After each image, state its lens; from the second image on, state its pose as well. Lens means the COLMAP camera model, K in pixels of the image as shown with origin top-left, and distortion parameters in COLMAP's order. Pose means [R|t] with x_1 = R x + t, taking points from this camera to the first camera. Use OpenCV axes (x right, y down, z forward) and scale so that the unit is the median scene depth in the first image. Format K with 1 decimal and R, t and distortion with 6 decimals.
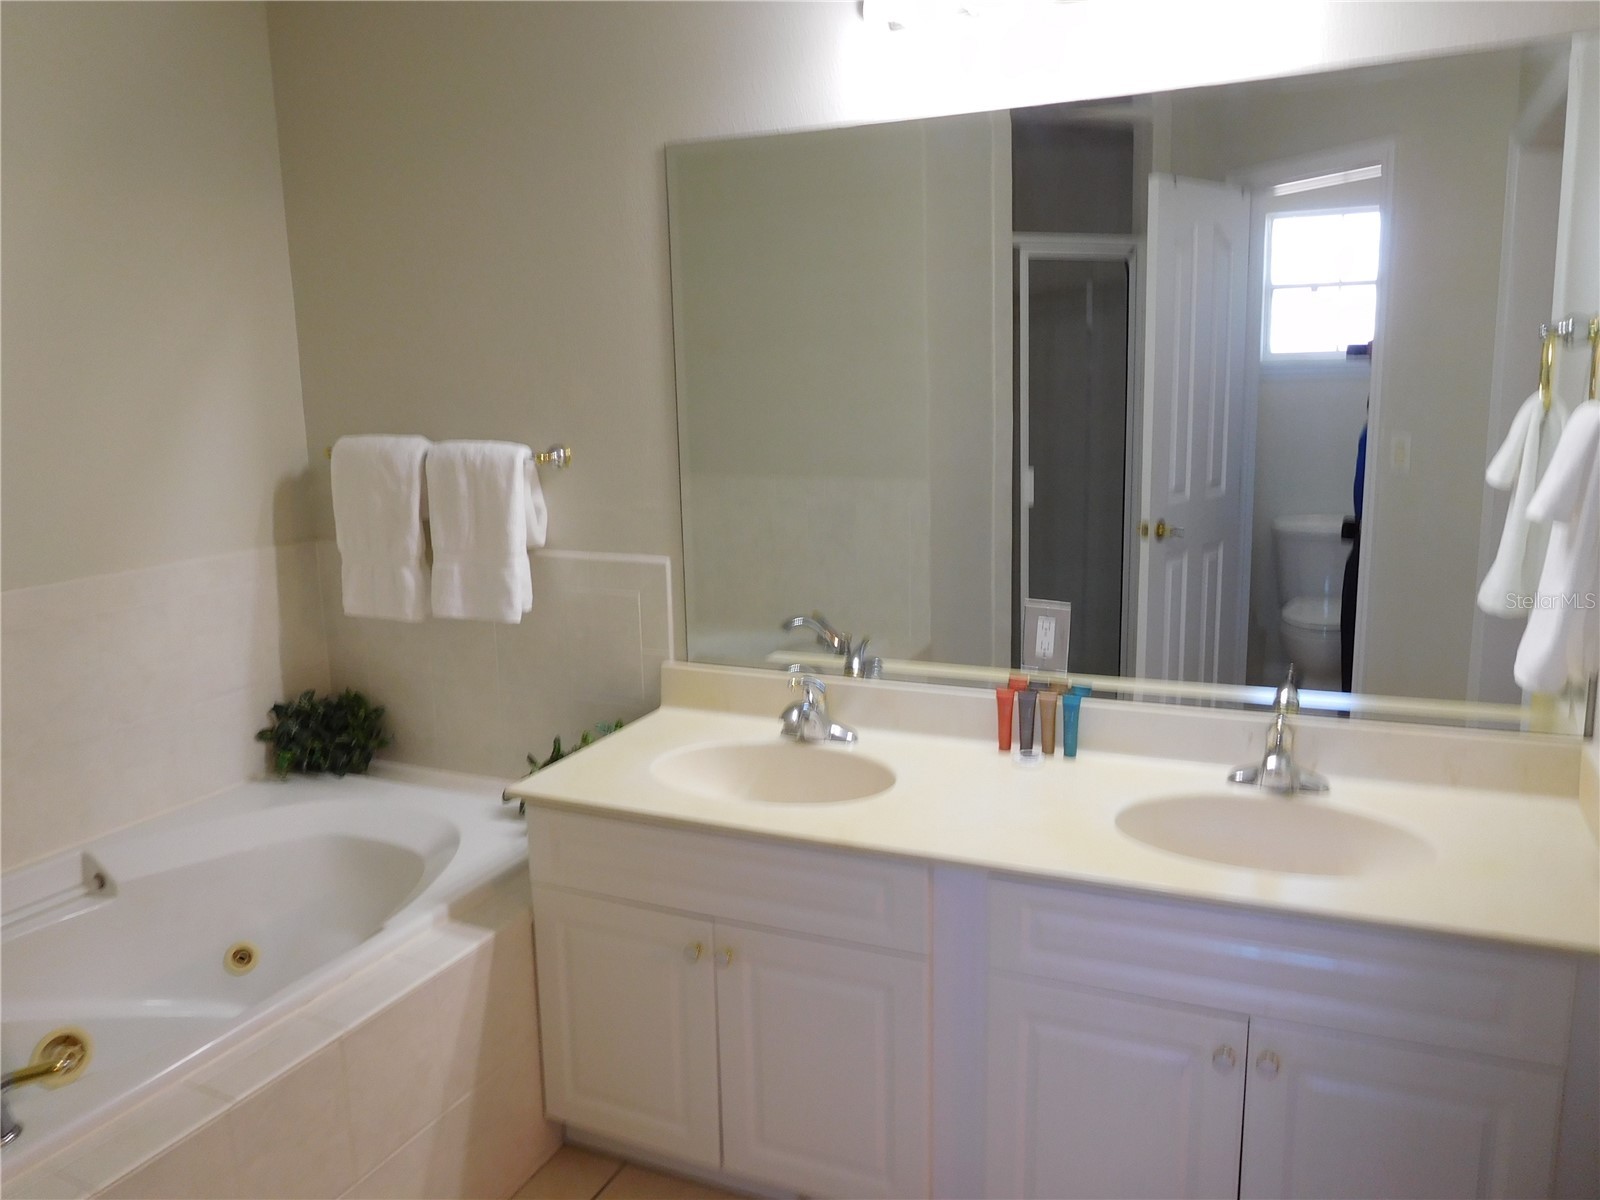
lens RADIAL K [[1192.0, 0, 805.9], [0, 1192.0, 593.4], [0, 0, 1]] dist [-0.024444, 0.002172]
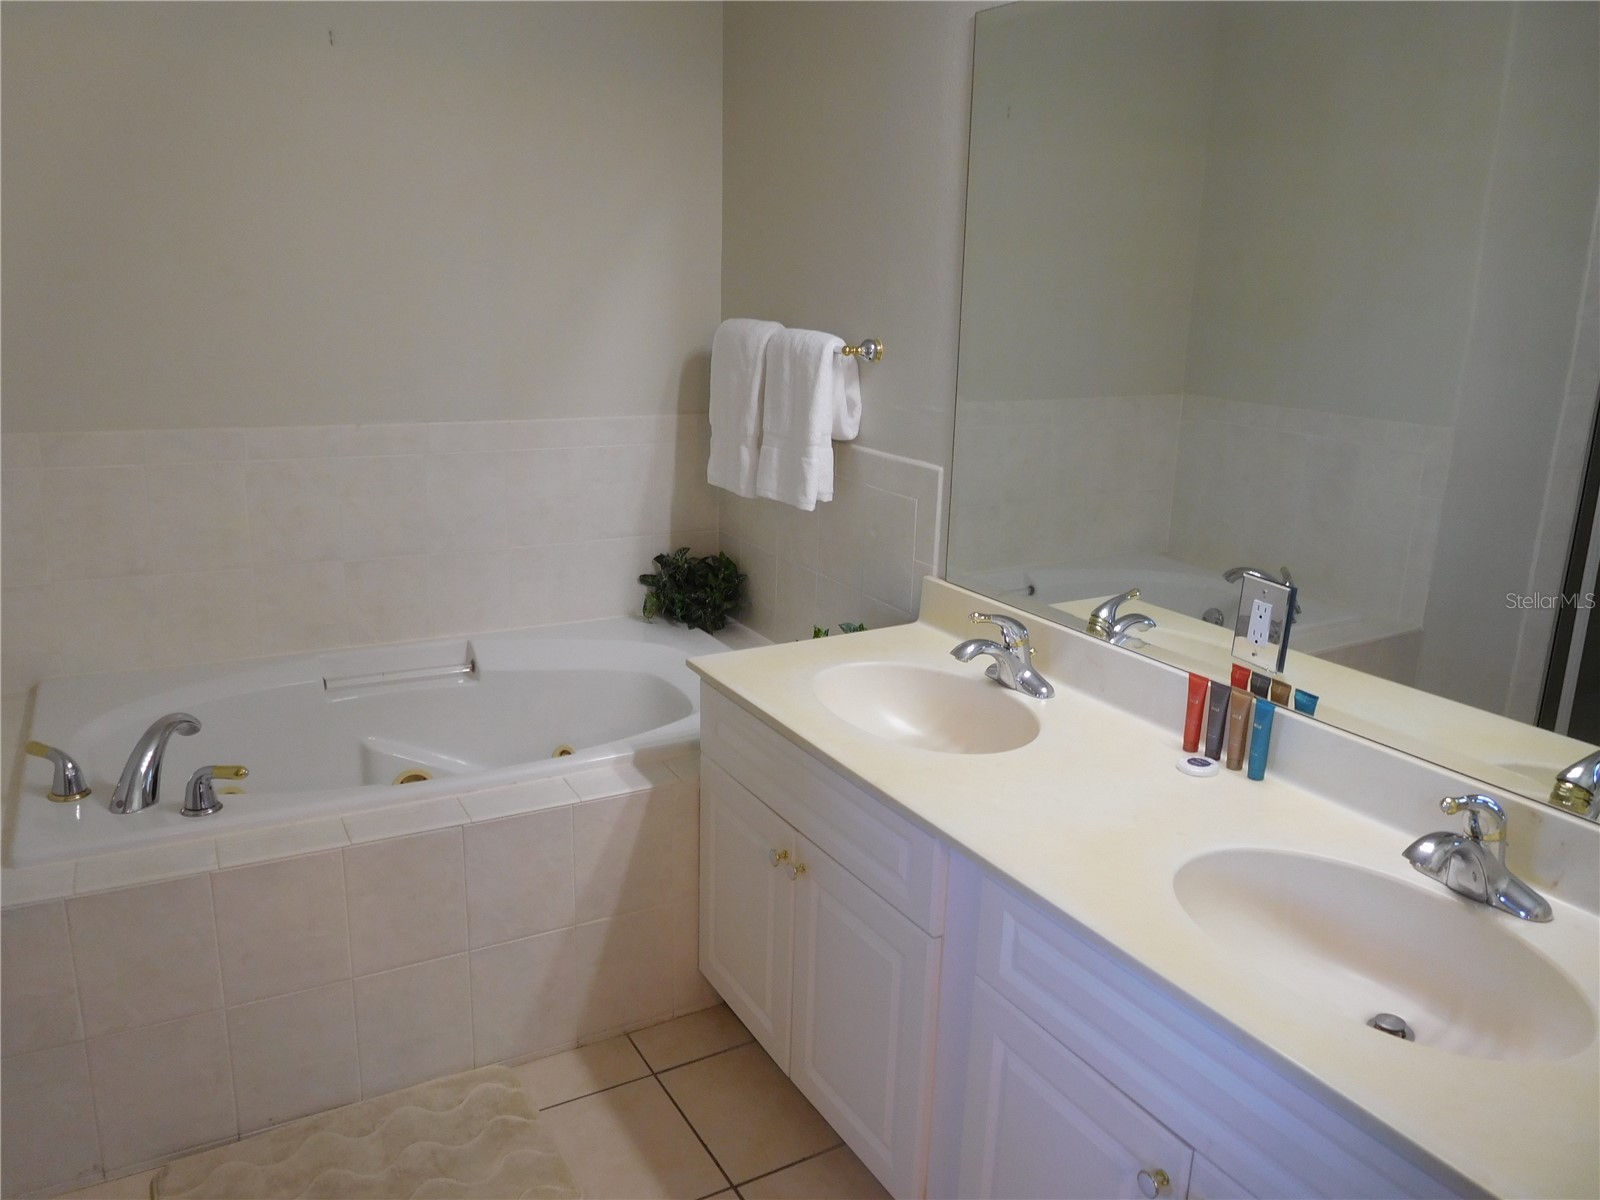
lens RADIAL K [[1217.3, 0, 799.9], [0, 1217.3, 607.8], [0, 0, 1]] dist [0.003274, 0.000561]
pose [[0.796560, 0.191690, -0.573365, 0.361144], [-0.142131, 0.981197, 0.130580, -0.029369], [0.587614, -0.022522, 0.808828, 0.150660]]
